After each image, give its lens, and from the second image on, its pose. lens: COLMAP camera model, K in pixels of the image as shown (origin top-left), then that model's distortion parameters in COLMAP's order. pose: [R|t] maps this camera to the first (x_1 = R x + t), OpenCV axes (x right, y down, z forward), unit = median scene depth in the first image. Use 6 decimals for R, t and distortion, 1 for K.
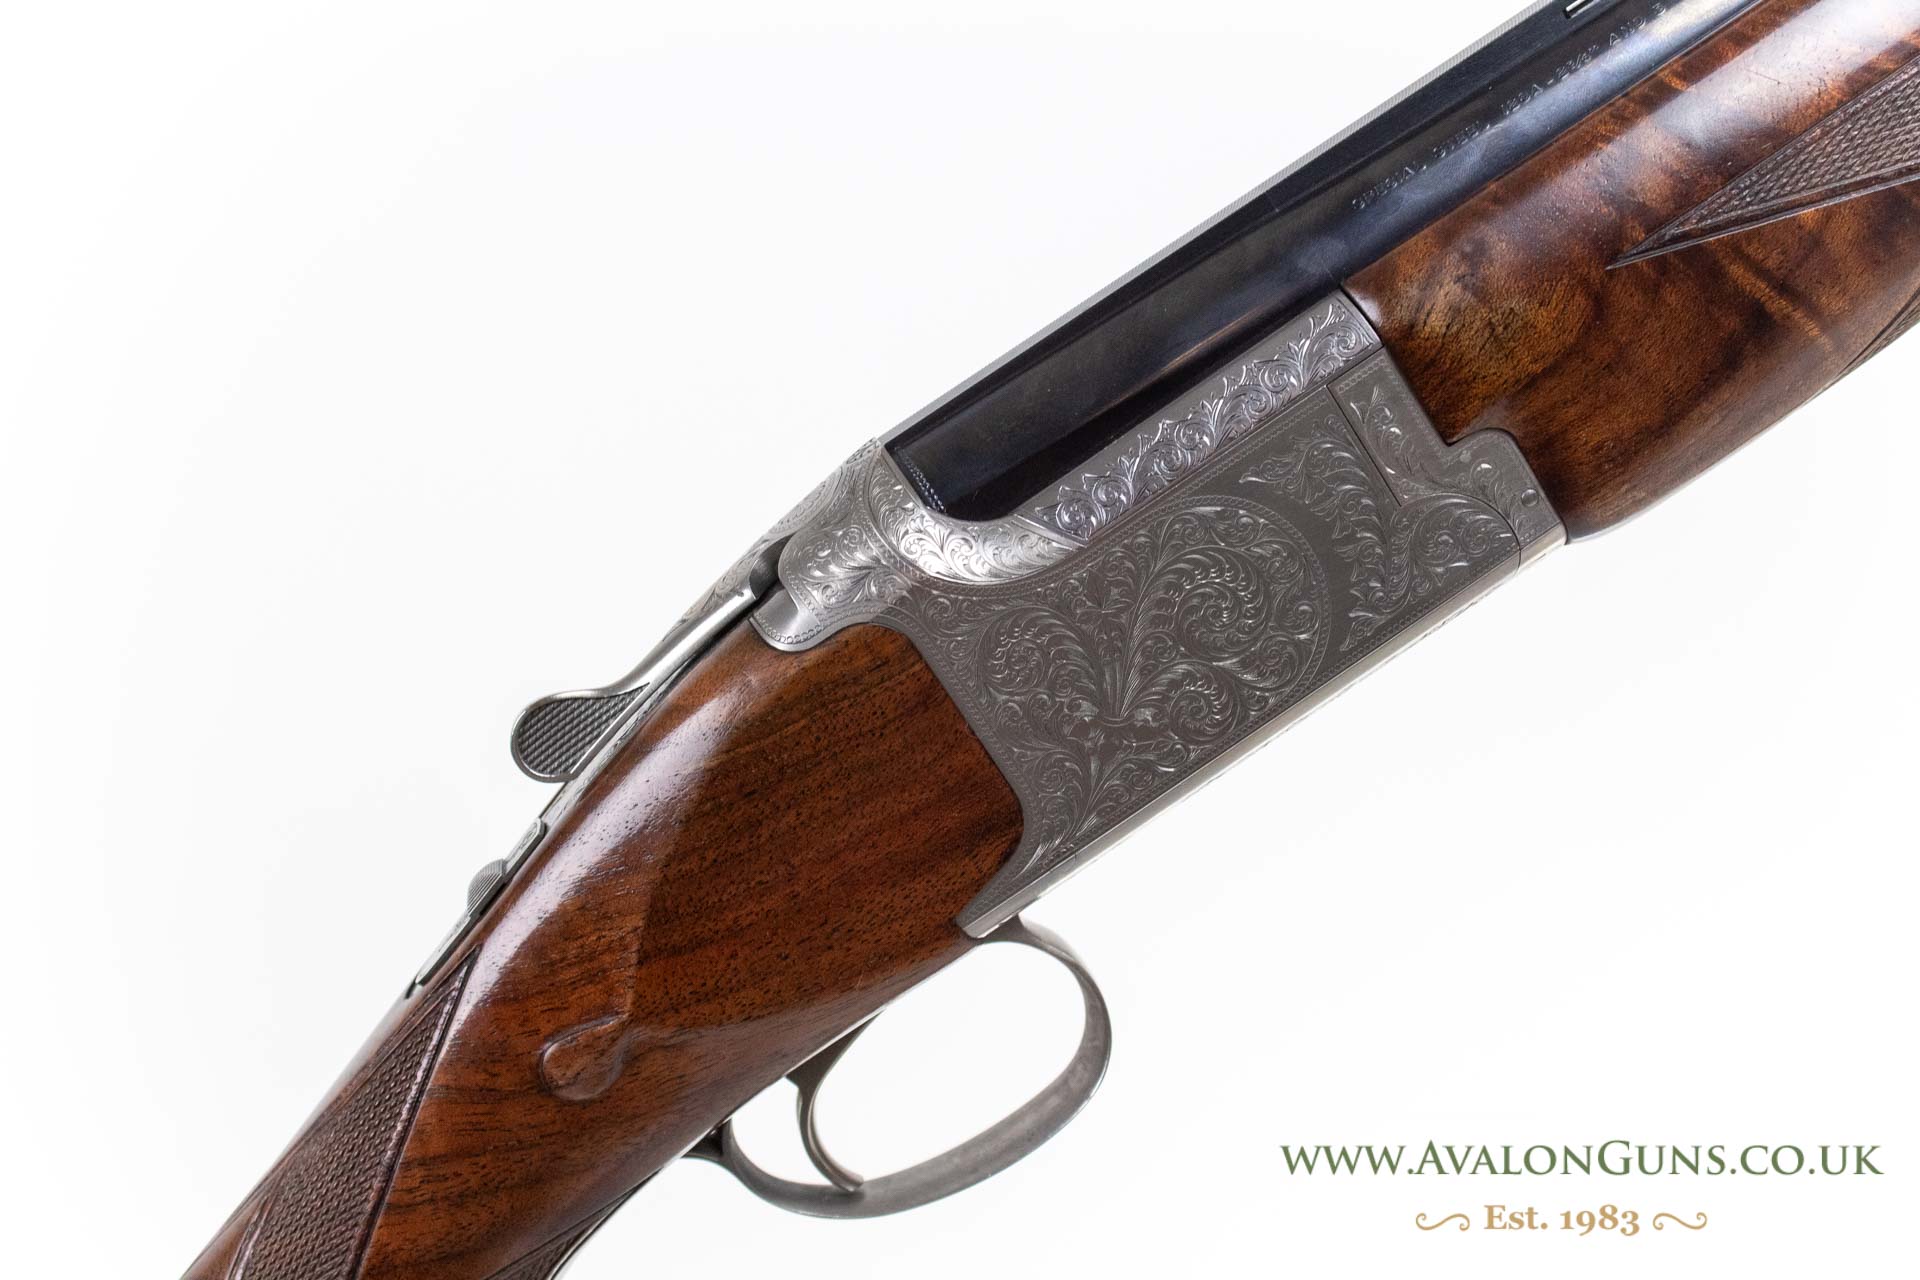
lens RADIAL K [[2888.8, 0, 958.3], [0, 2888.8, 641.0], [0, 0, 1]] dist [0.009040, 0.000000]
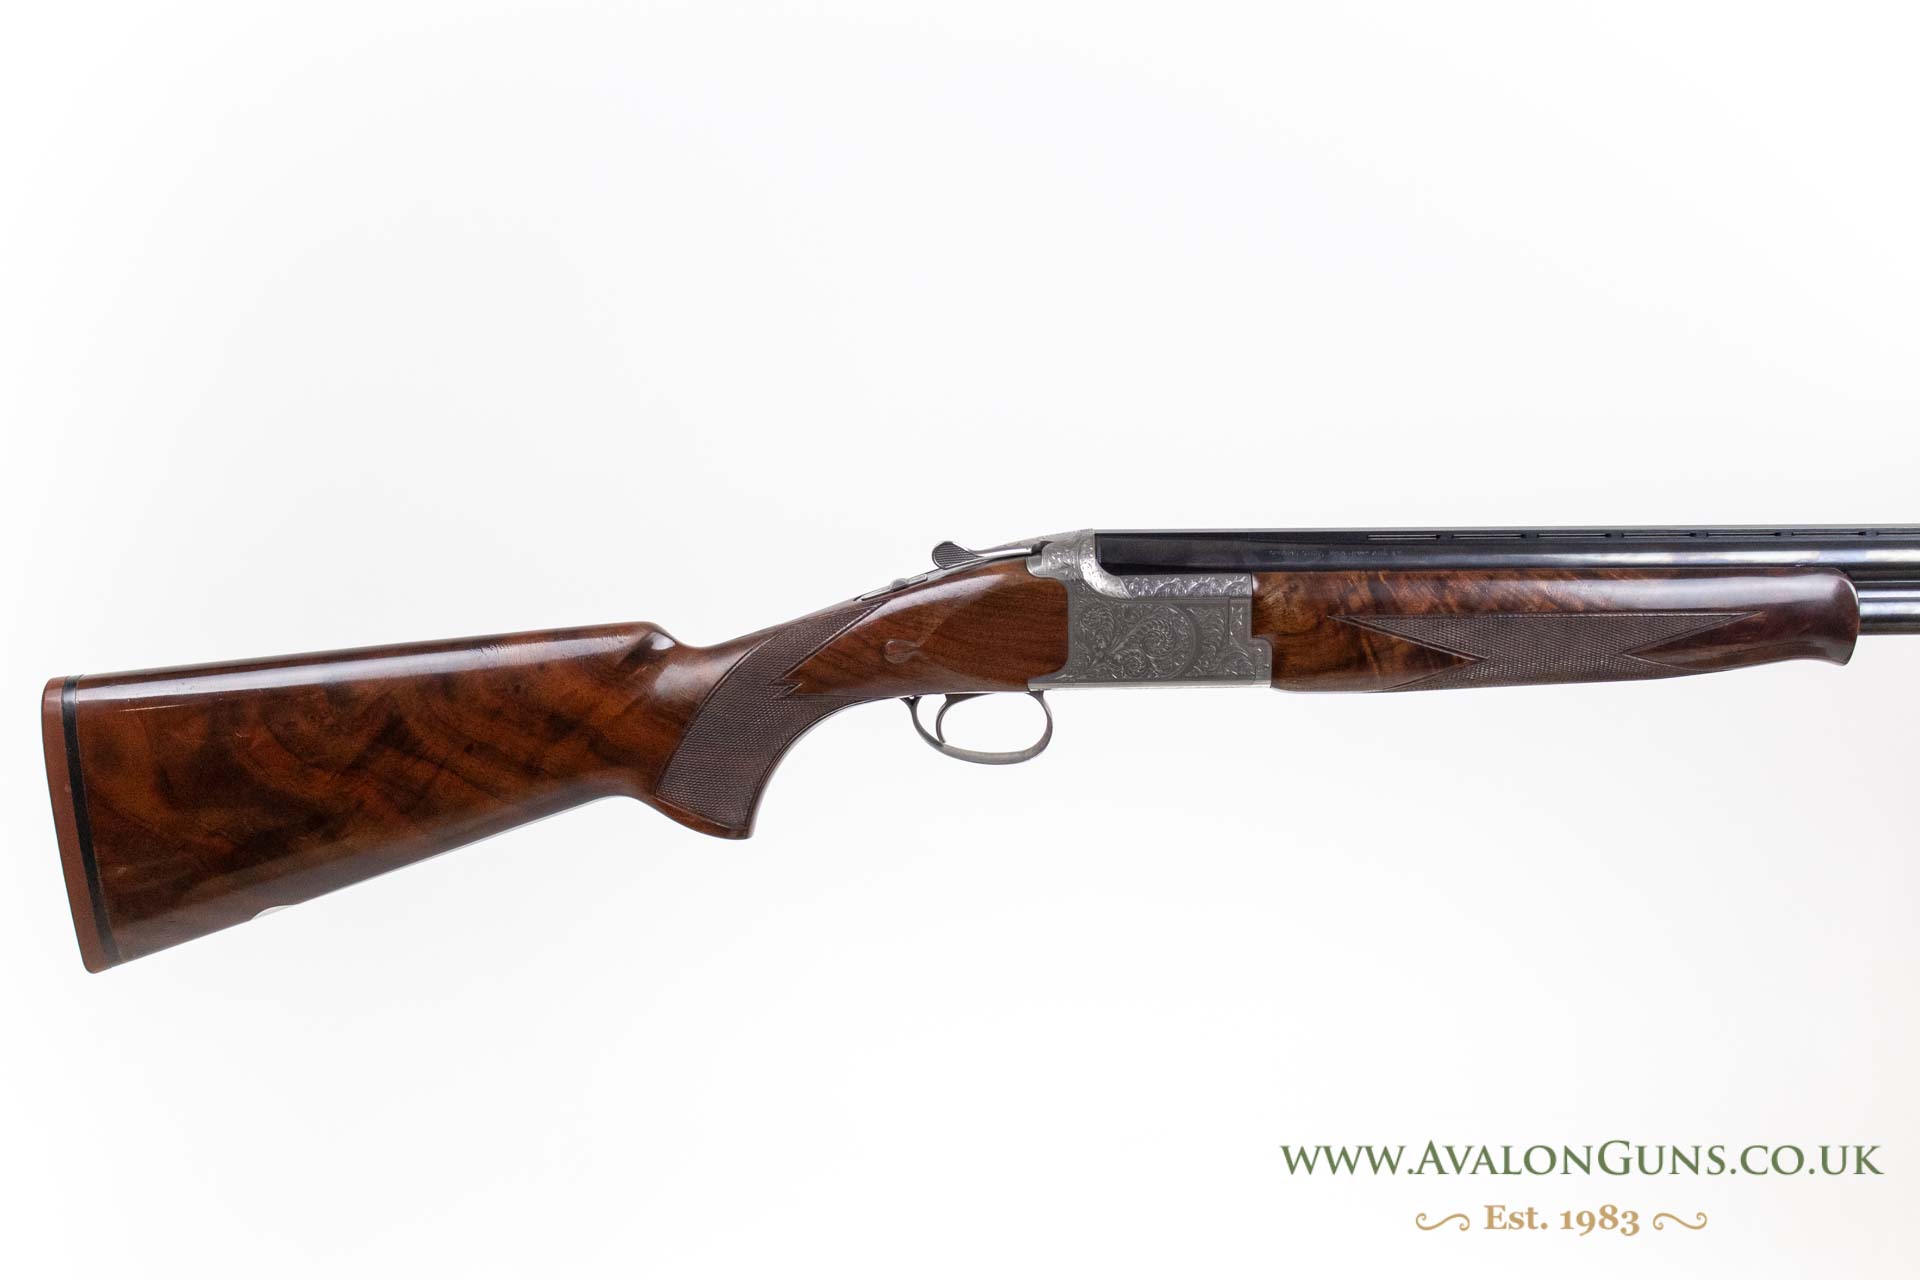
lens RADIAL K [[2888.8, 0, 961.7], [0, 2888.8, 639.1], [0, 0, 1]] dist [0.009040, 0.000000]
pose [[0.836950, 0.547150, 0.011875, -0.117061], [-0.547263, 0.836895, 0.010504, 0.067752], [-0.004191, -0.015290, 0.999874, -1.994409]]
